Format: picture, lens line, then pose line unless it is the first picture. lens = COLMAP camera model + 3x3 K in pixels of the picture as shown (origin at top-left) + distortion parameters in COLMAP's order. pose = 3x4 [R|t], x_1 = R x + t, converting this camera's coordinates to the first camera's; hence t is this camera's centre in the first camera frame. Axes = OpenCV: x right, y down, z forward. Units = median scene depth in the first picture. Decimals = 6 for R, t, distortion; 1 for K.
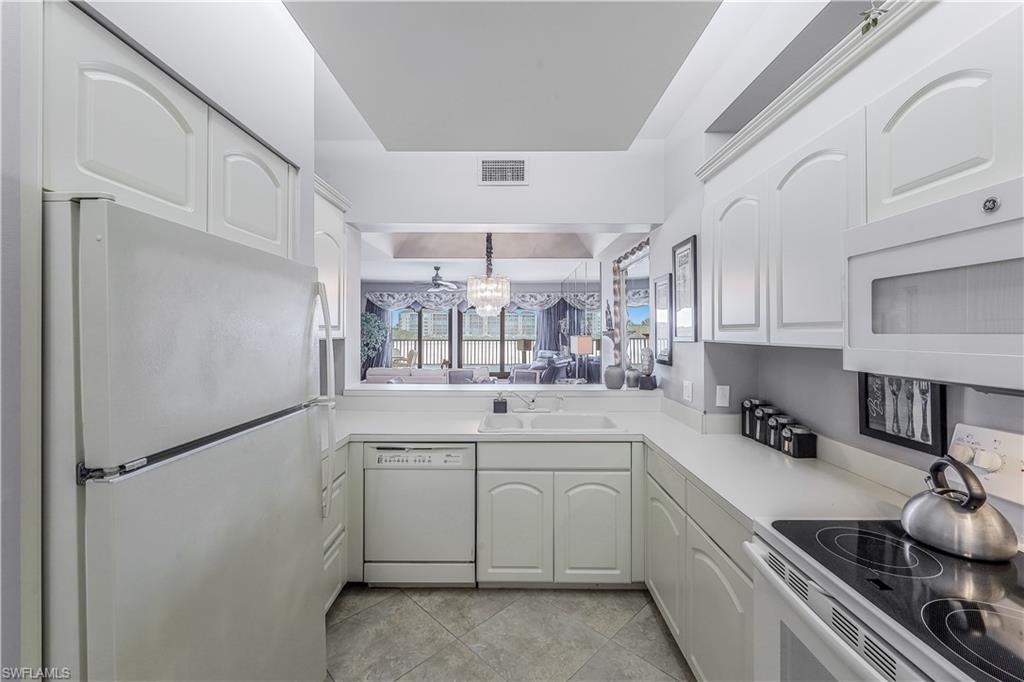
lens RADIAL K [[410.2, 0, 511.4], [0, 410.2, 335.7], [0, 0, 1]] dist [0.003833, -0.000051]
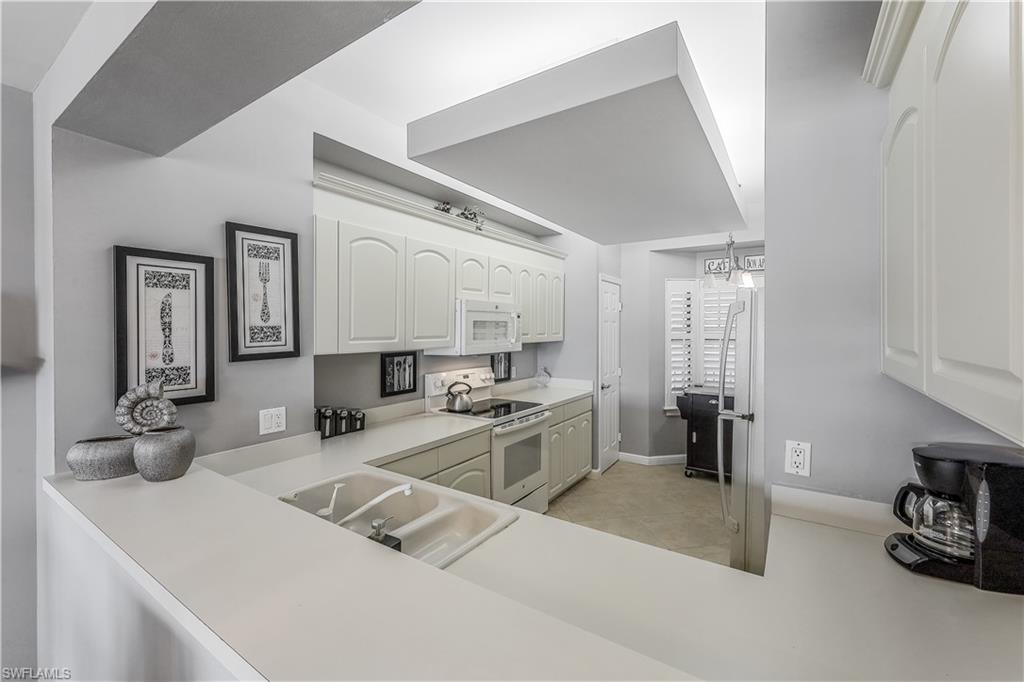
lens RADIAL K [[410.2, 0, 514.1], [0, 410.2, 334.3], [0, 0, 1]] dist [0.003833, -0.000051]
pose [[-0.834094, -0.009405, 0.551542, -0.667384], [0.001871, 0.999801, 0.019877, -0.076673], [-0.551619, 0.017612, -0.833910, 2.419877]]
